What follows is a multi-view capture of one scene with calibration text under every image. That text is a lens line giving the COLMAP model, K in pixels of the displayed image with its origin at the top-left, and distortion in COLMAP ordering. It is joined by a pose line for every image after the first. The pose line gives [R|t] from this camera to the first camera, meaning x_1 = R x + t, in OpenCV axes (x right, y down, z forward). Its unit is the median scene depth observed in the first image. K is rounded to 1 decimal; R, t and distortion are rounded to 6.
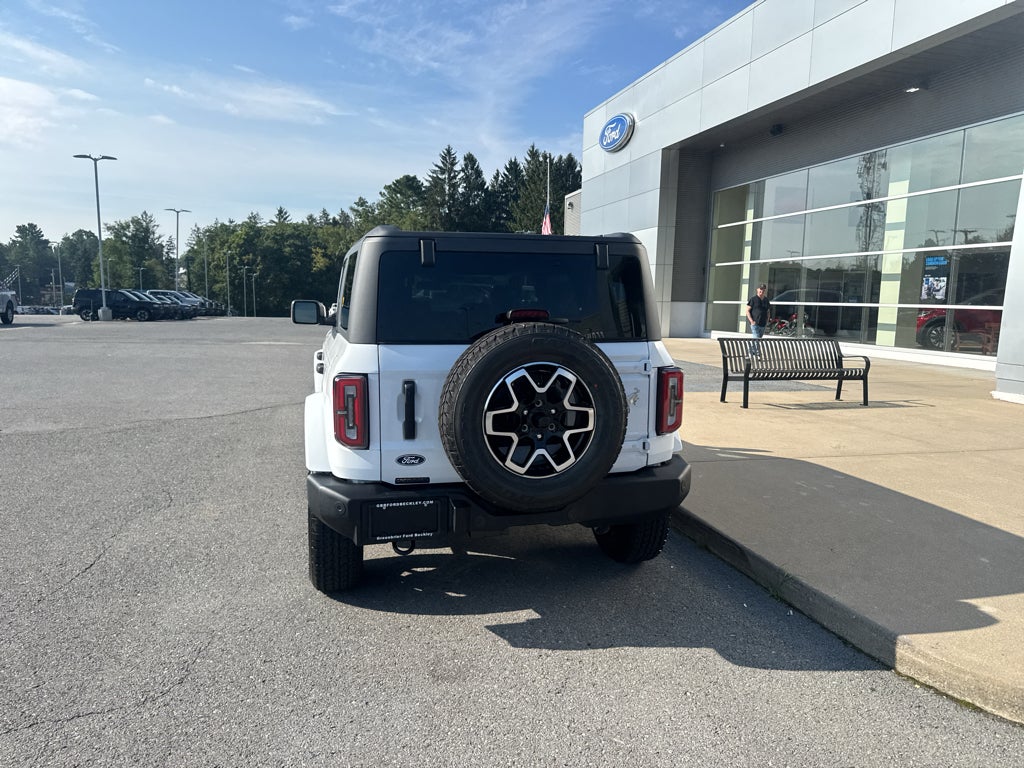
lens RADIAL K [[713.0, 0, 512.4], [0, 713.0, 388.4], [0, 0, 1]] dist [0.071203, -0.100712]
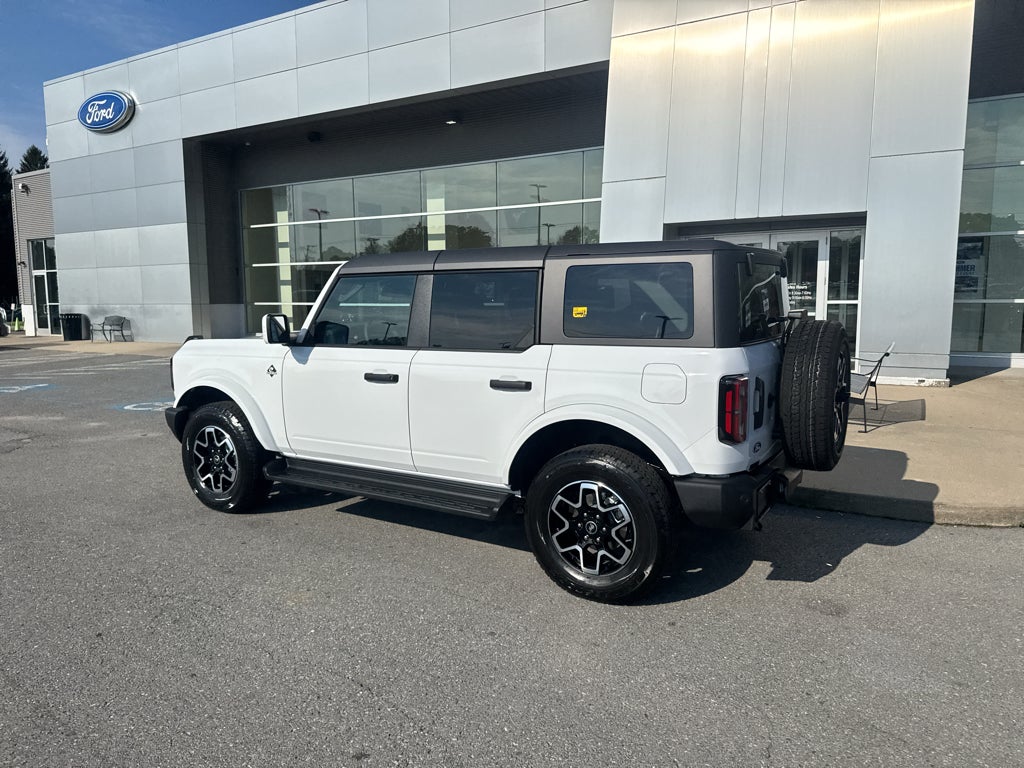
lens RADIAL K [[715.8, 0, 515.2], [0, 715.8, 377.0], [0, 0, 1]] dist [0.072098, -0.102659]
pose [[0.715234, -0.096724, 0.692160, -0.612009], [0.107505, 0.993816, 0.027789, -0.042441], [-0.690567, 0.054535, 0.721209, 0.220395]]
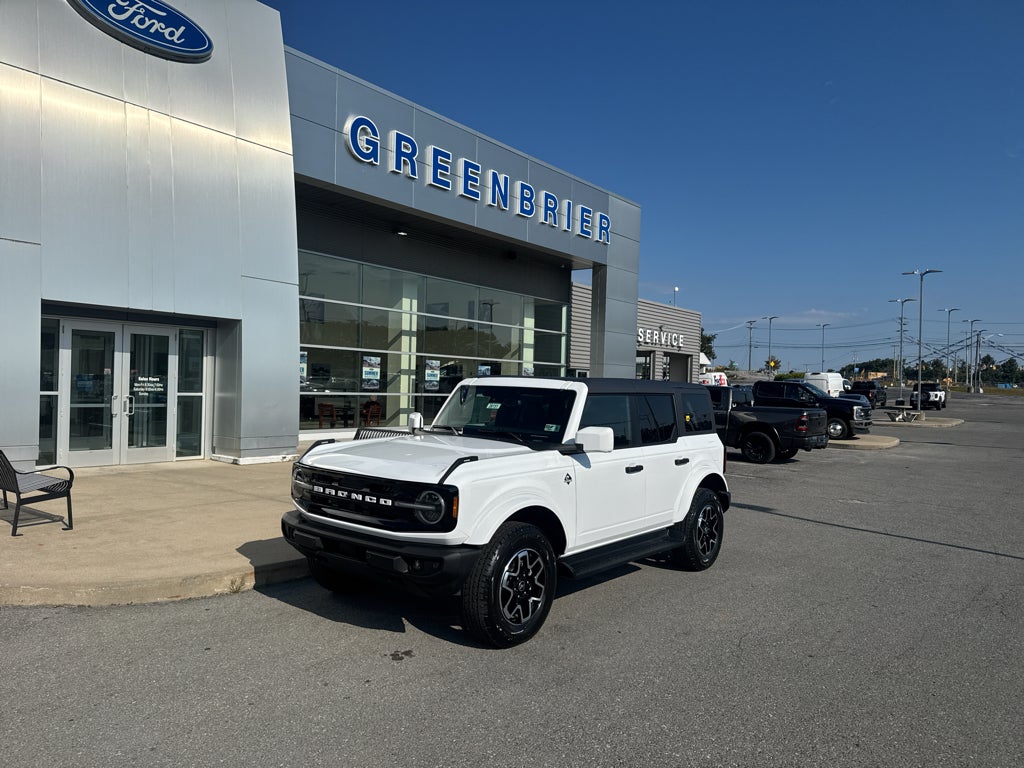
lens RADIAL K [[705.5, 0, 516.2], [0, 705.5, 391.6], [0, 0, 1]] dist [0.108096, -0.155452]
pose [[-0.596676, -0.037391, 0.801610, -0.892875], [0.065741, 0.993279, 0.095265, -0.243856], [-0.799785, 0.109541, -0.590208, 1.506964]]
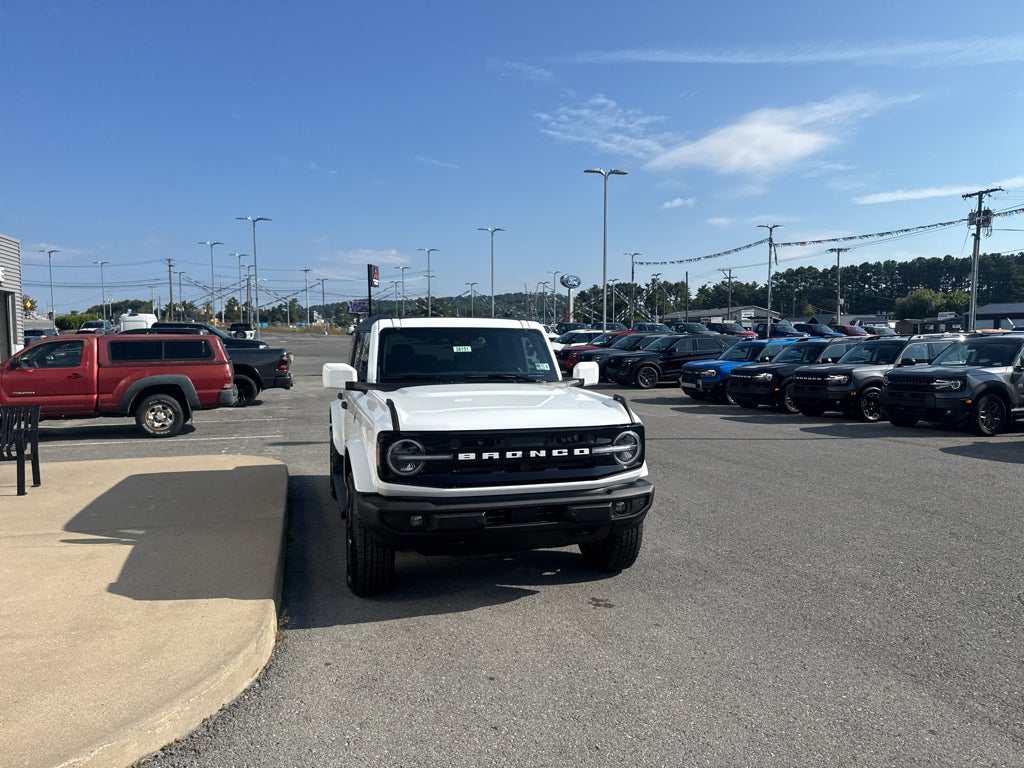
lens RADIAL K [[713.2, 0, 516.5], [0, 713.2, 384.8], [0, 0, 1]] dist [0.071540, -0.098858]
pose [[-0.999424, -0.007415, -0.033127, -0.142393], [-0.013689, 0.981023, 0.193407, -0.263768], [0.031064, 0.193749, -0.980559, 1.850839]]
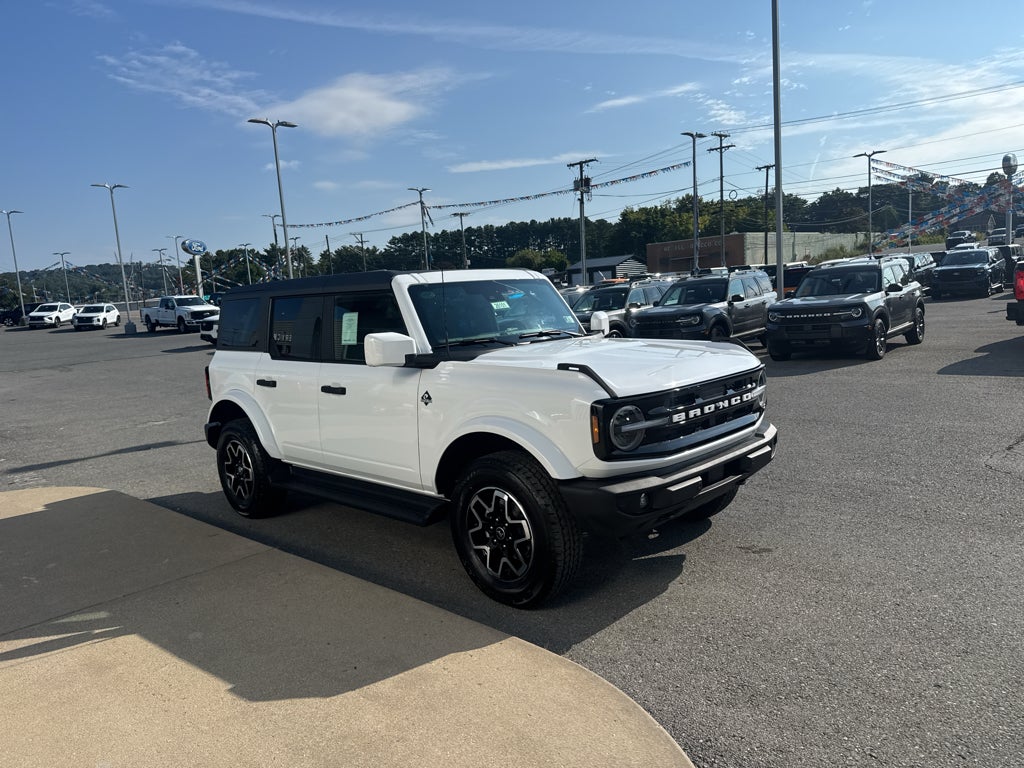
lens RADIAL K [[711.9, 0, 513.5], [0, 711.9, 386.2], [0, 0, 1]] dist [0.076090, -0.107812]
pose [[-0.854986, 0.112801, -0.506236, 0.278562], [-0.010569, 0.972071, 0.234451, -0.228473], [0.518543, 0.205802, -0.829915, 1.620615]]
